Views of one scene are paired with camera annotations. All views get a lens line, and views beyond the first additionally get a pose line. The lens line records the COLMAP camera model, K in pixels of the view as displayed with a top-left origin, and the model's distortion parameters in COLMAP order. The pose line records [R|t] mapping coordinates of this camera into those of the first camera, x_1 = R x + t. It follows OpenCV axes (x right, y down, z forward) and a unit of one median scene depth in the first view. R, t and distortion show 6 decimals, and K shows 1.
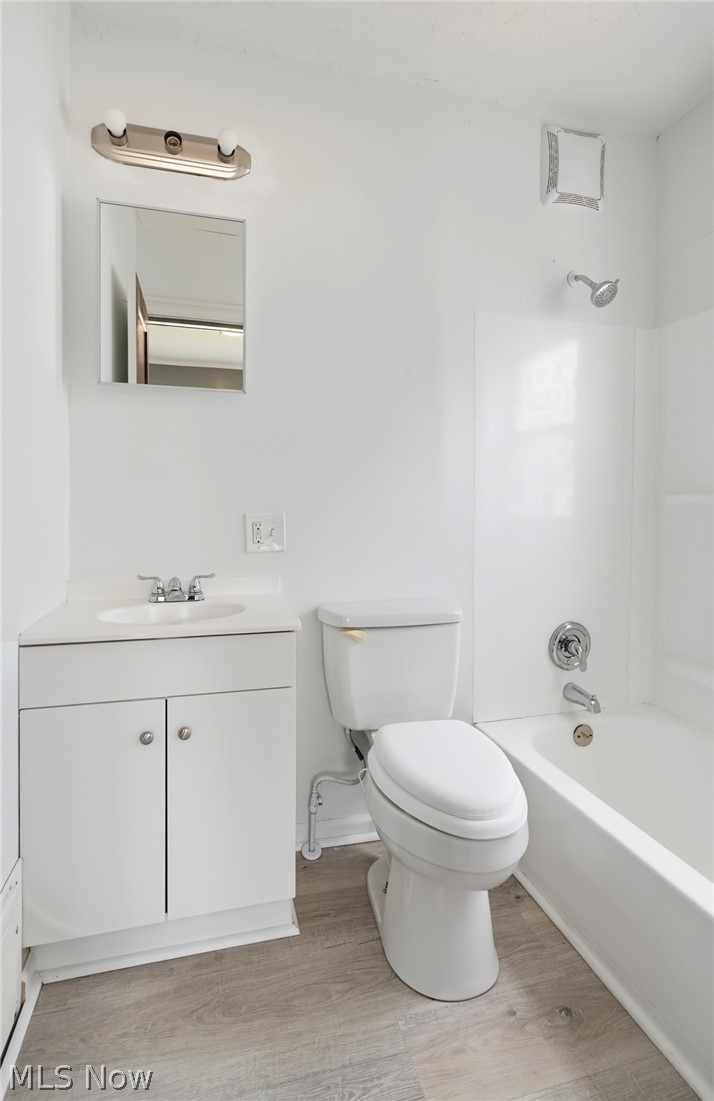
lens RADIAL K [[531.2, 0, 381.8], [0, 531.2, 523.1], [0, 0, 1]] dist [0.001463, 0.000395]
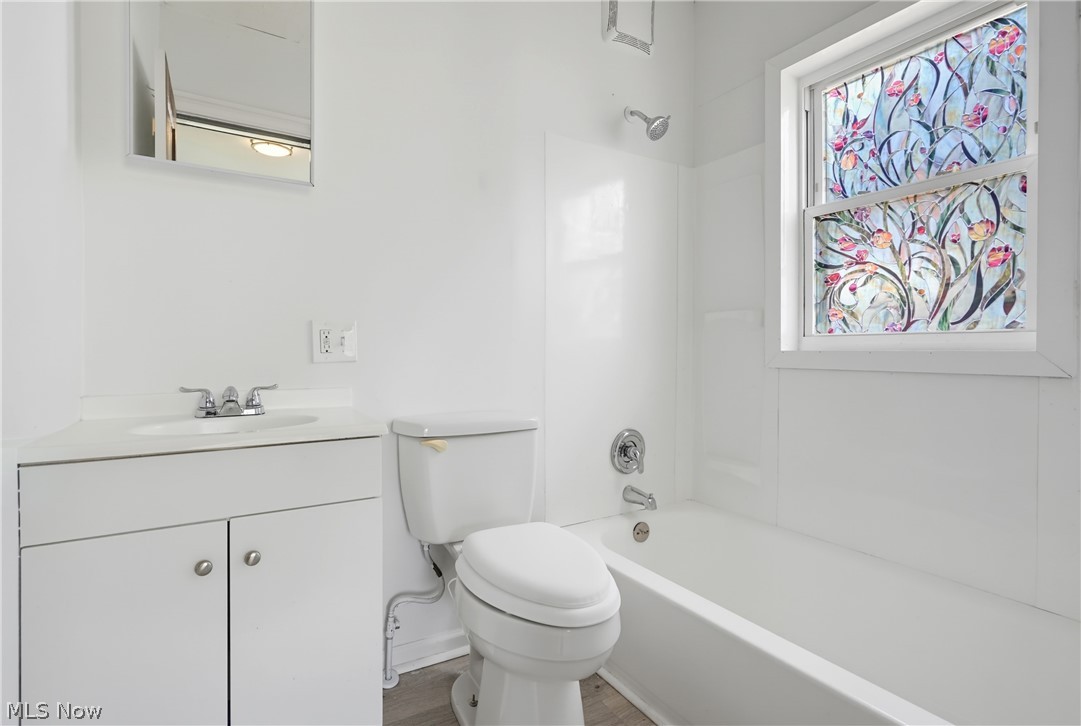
lens RADIAL K [[495.7, 0, 548.3], [0, 495.7, 360.3], [0, 0, 1]] dist [-0.002354, -0.000149]
pose [[0.967097, -0.013705, 0.254038, -0.073100], [0.017505, 0.999766, -0.012703, 0.063961], [-0.253805, 0.016732, 0.967111, 0.062591]]
